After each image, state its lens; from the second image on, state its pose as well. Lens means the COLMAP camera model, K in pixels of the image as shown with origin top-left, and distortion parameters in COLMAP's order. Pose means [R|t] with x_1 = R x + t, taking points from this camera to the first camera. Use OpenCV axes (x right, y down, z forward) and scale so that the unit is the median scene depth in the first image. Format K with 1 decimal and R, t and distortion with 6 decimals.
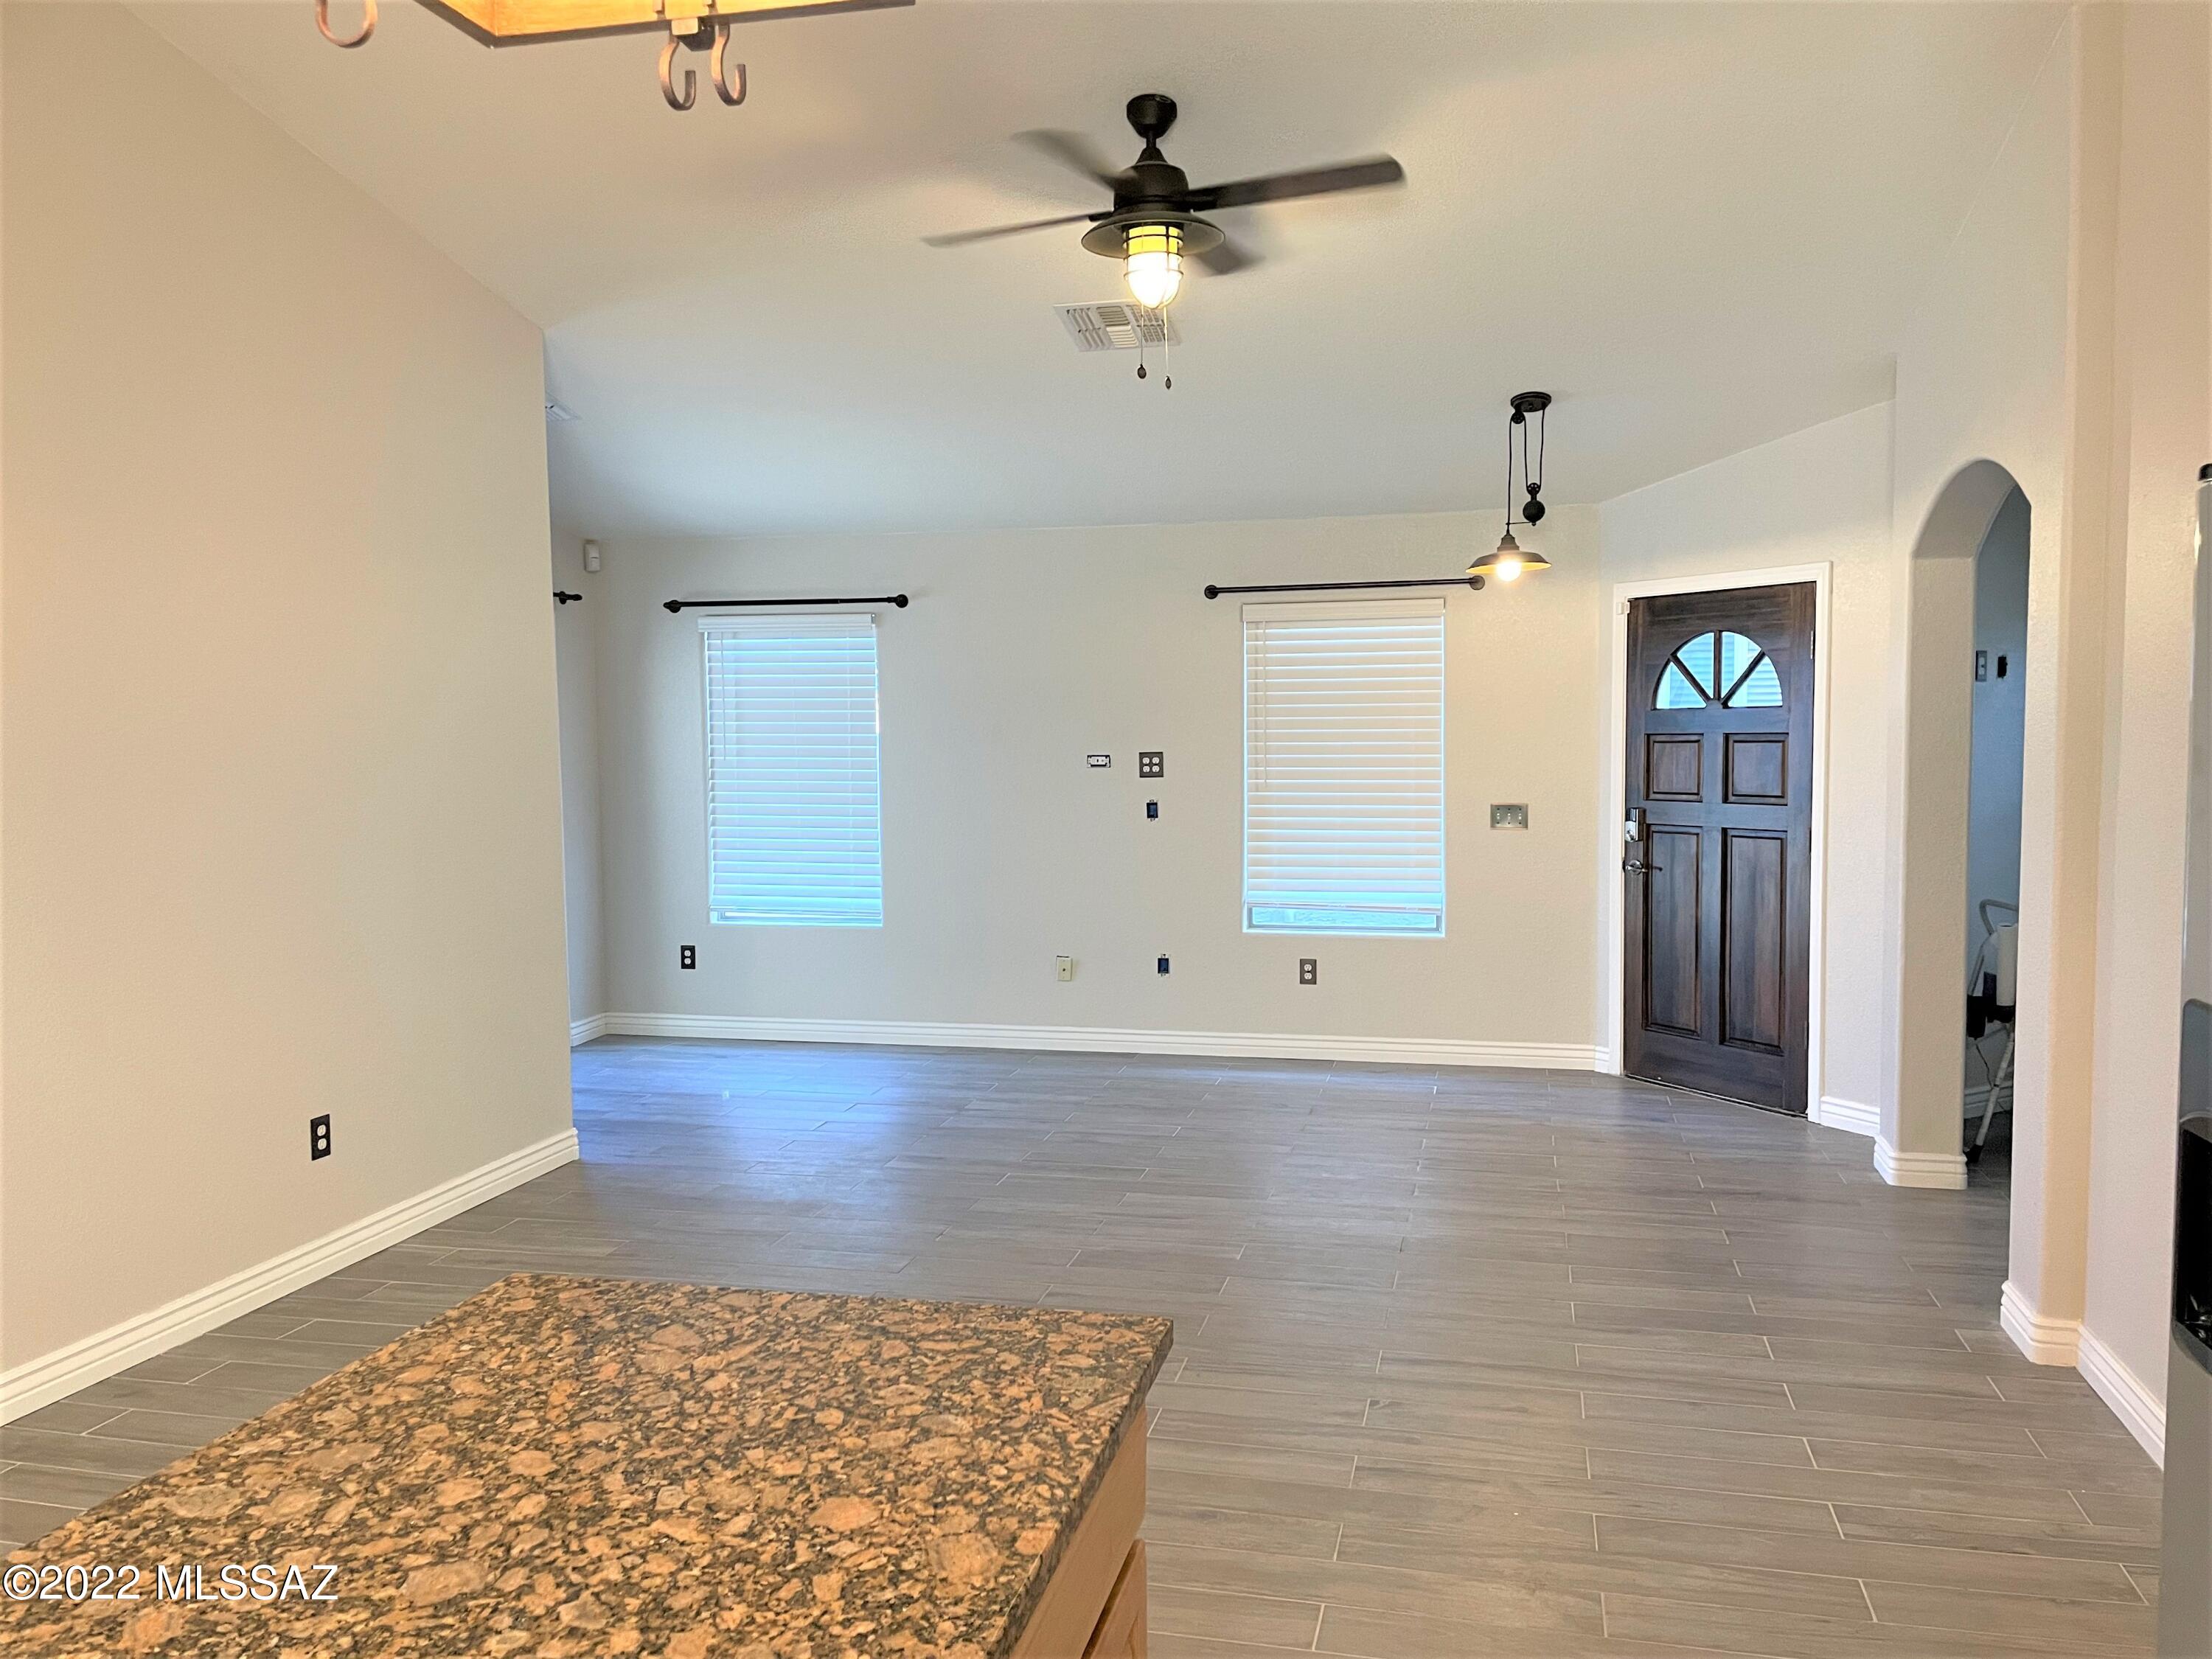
lens RADIAL K [[1655.7, 0, 1096.3], [0, 1655.7, 831.2], [0, 0, 1]] dist [0.109819, -0.115081]
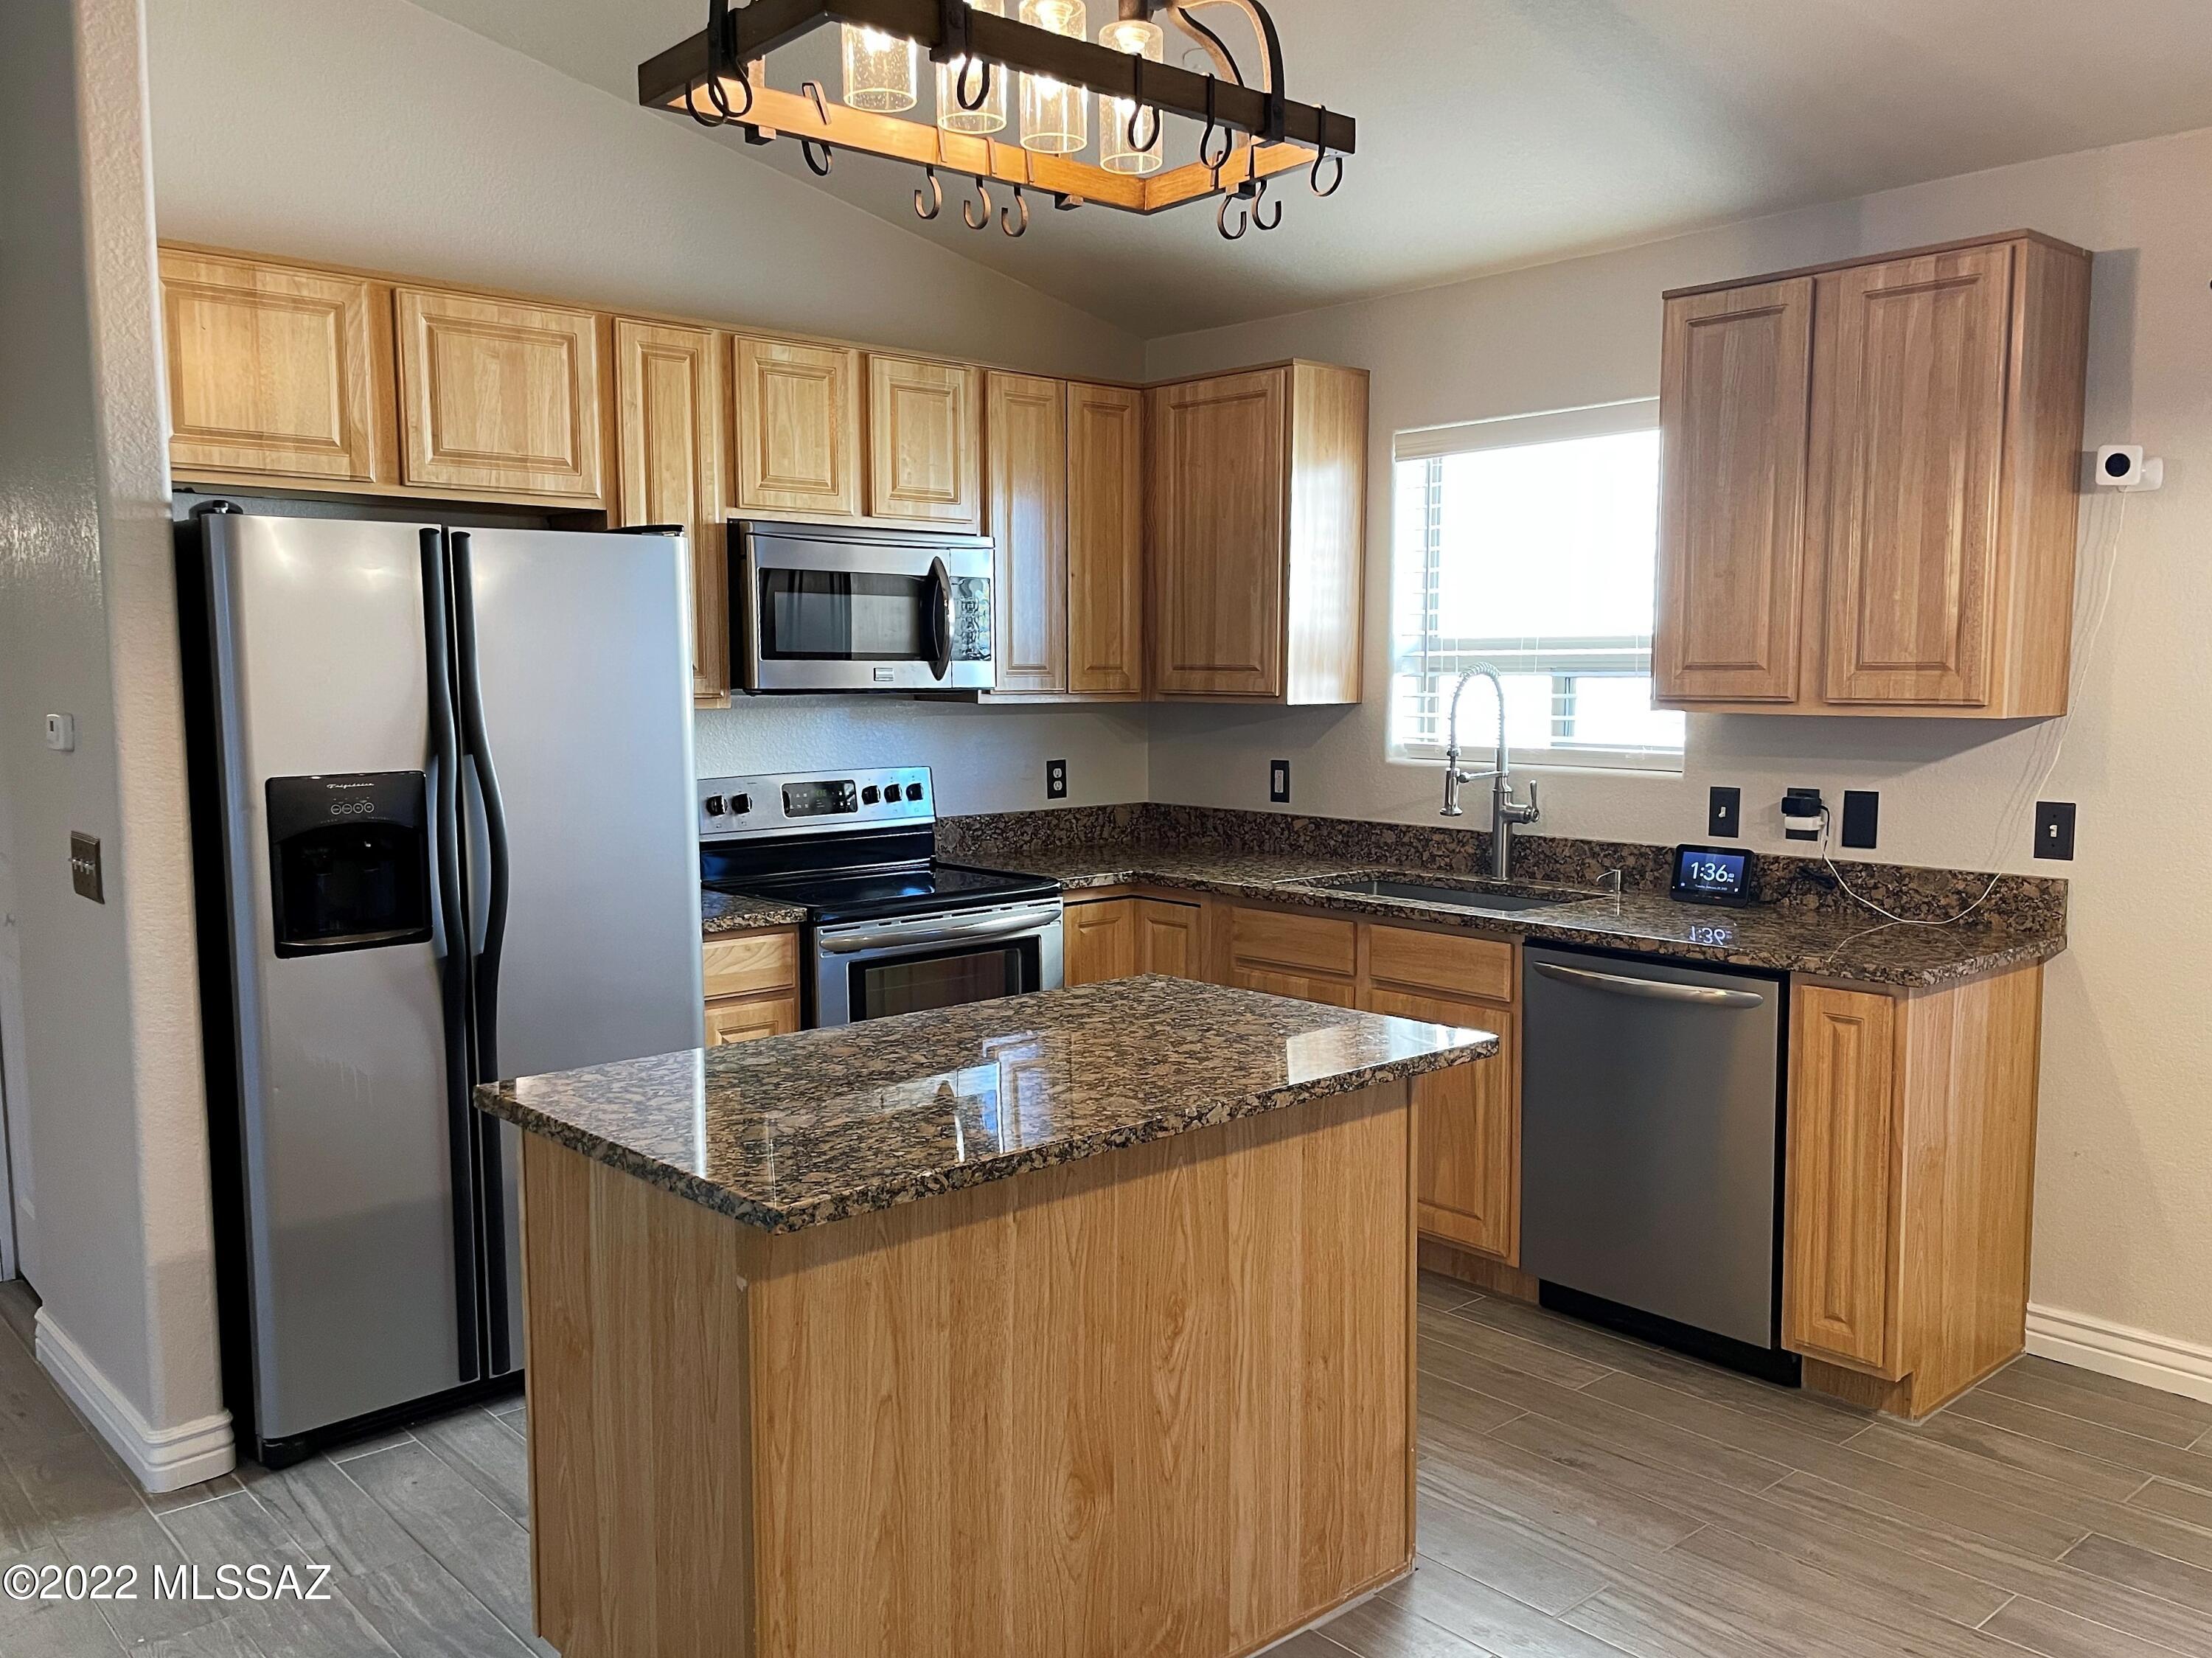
lens RADIAL K [[1778.5, 0, 1107.0], [0, 1778.5, 845.6], [0, 0, 1]] dist [0.099613, -0.135201]
pose [[-0.820806, -0.040247, 0.569787, -1.219862], [0.051921, 0.988128, 0.144591, -0.071479], [-0.568842, 0.148265, -0.808972, 1.946948]]
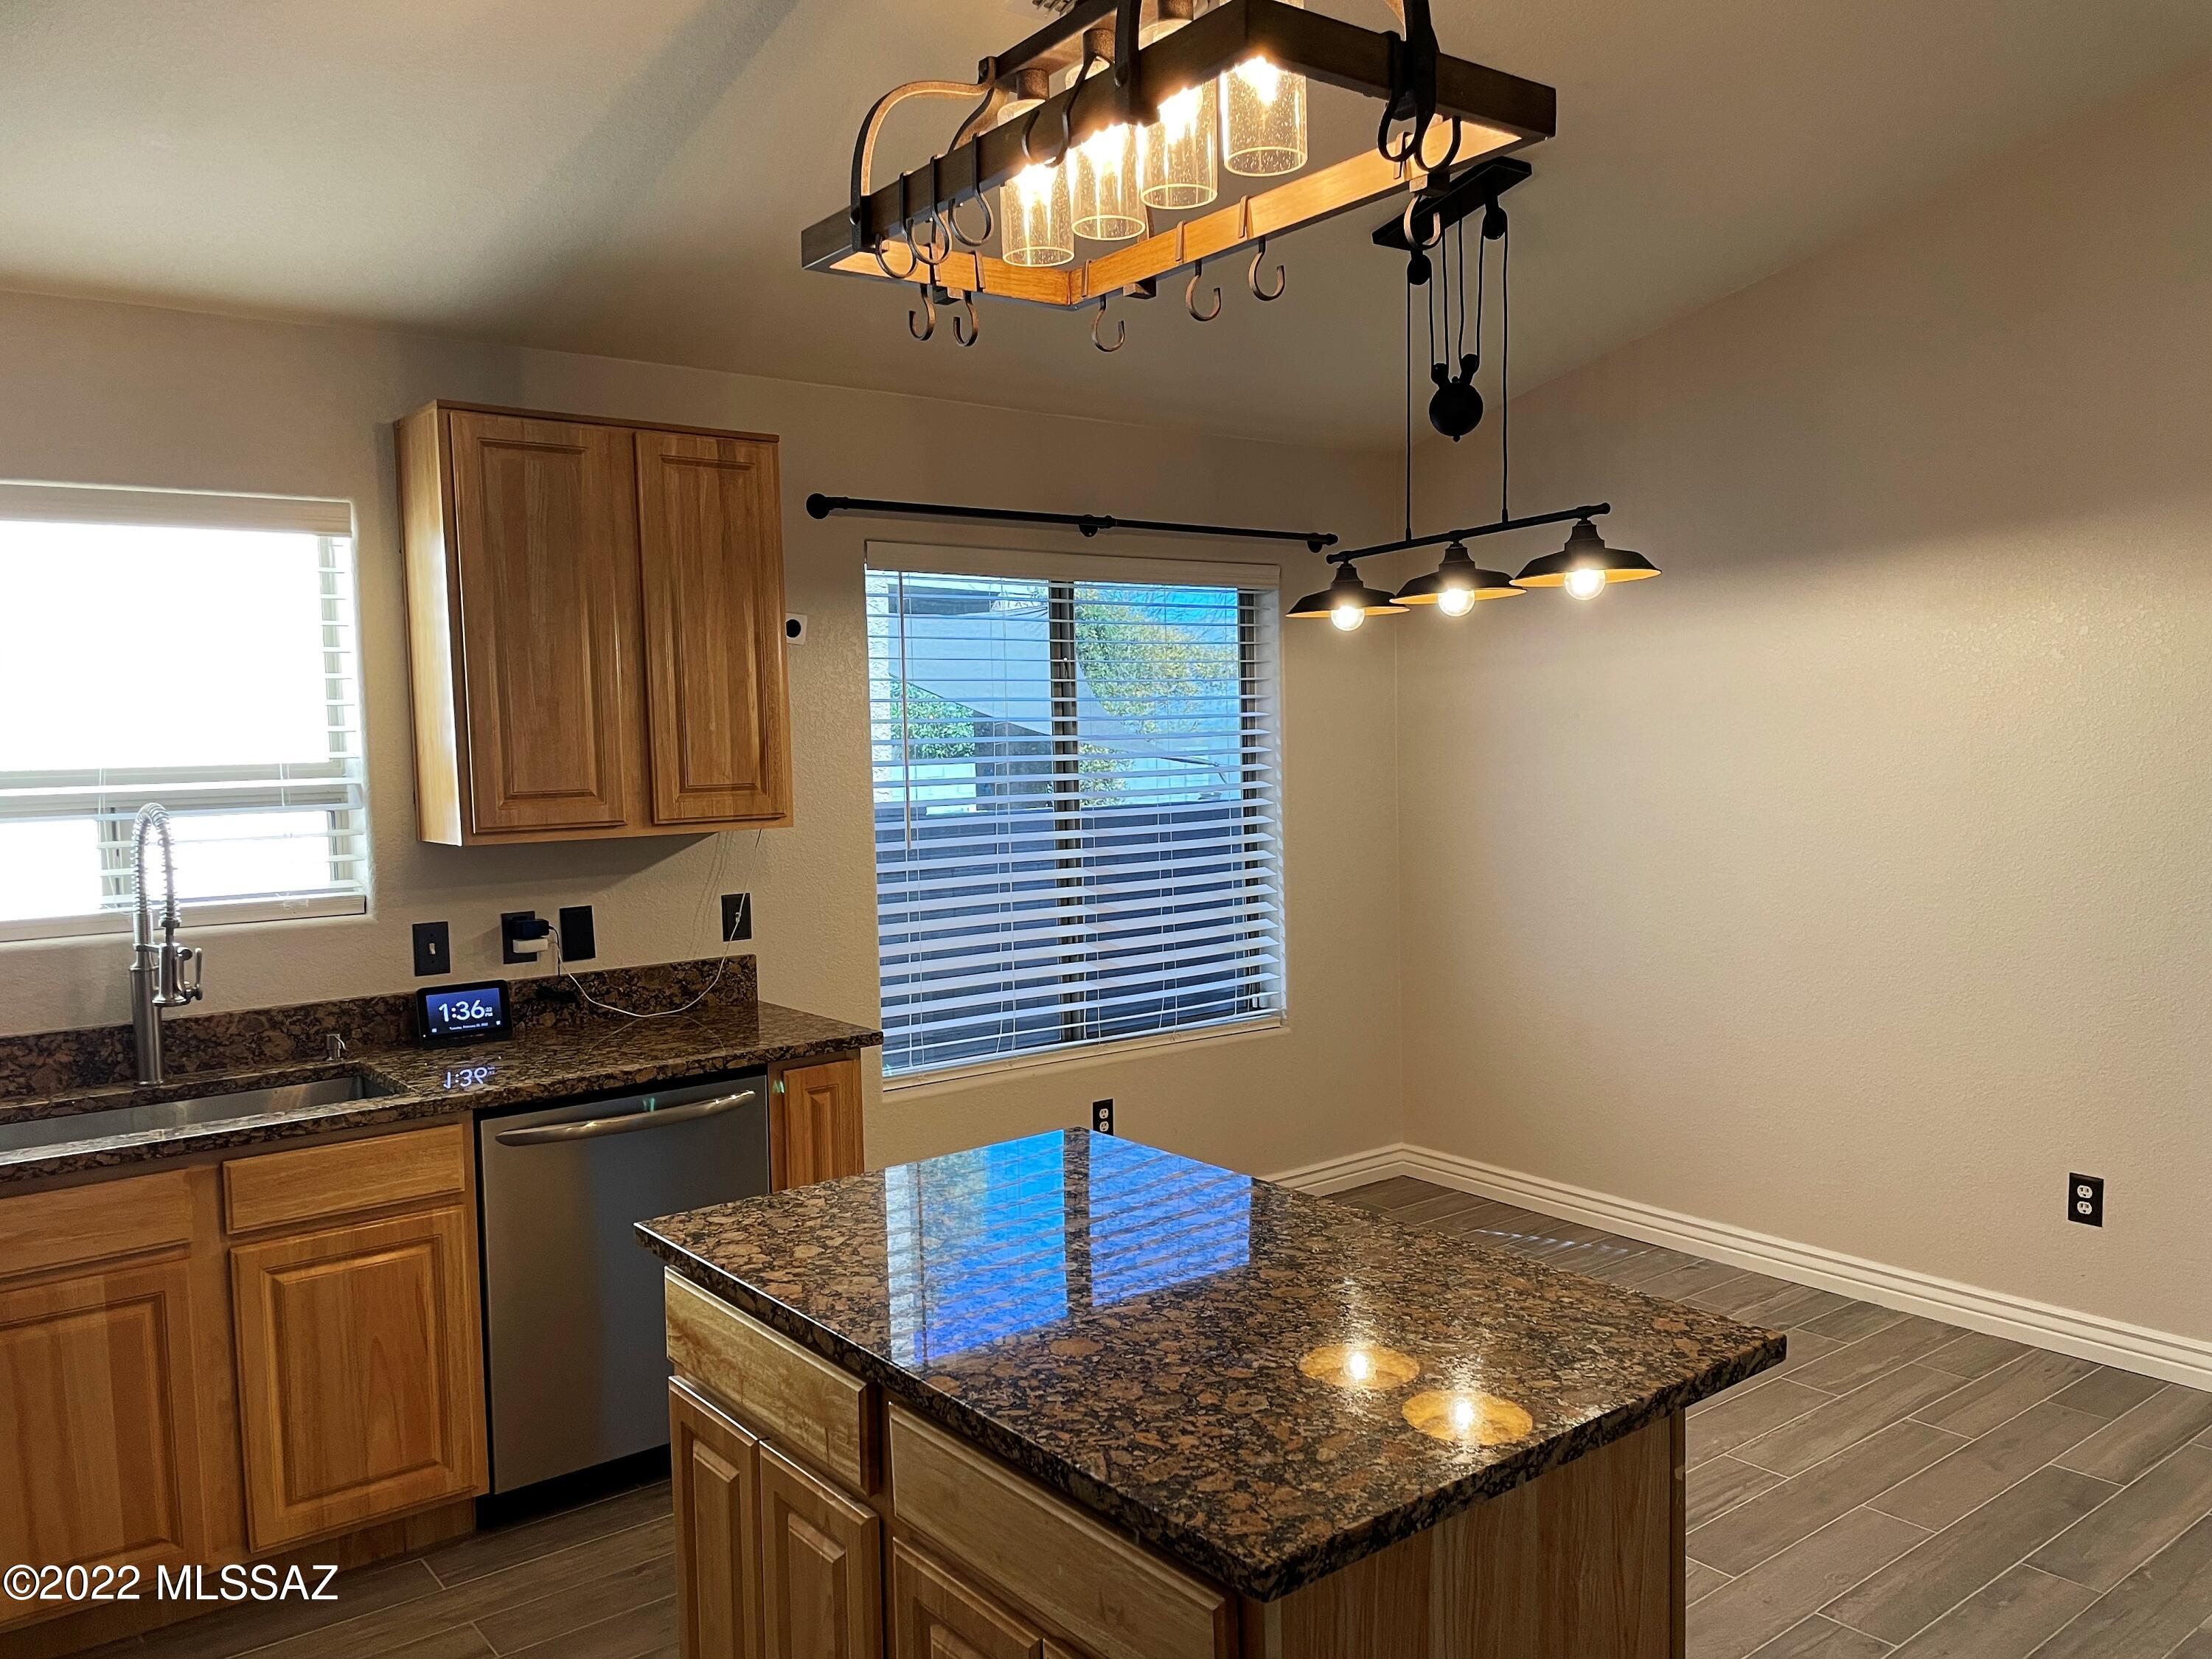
lens RADIAL K [[1688.5, 0, 1097.7], [0, 1688.5, 857.0], [0, 0, 1]] dist [0.092676, -0.117288]
pose [[-0.619920, 0.090557, -0.779422, 0.713934], [-0.016088, 0.991642, 0.128009, -0.134437], [0.784500, 0.091894, -0.613282, 1.485433]]
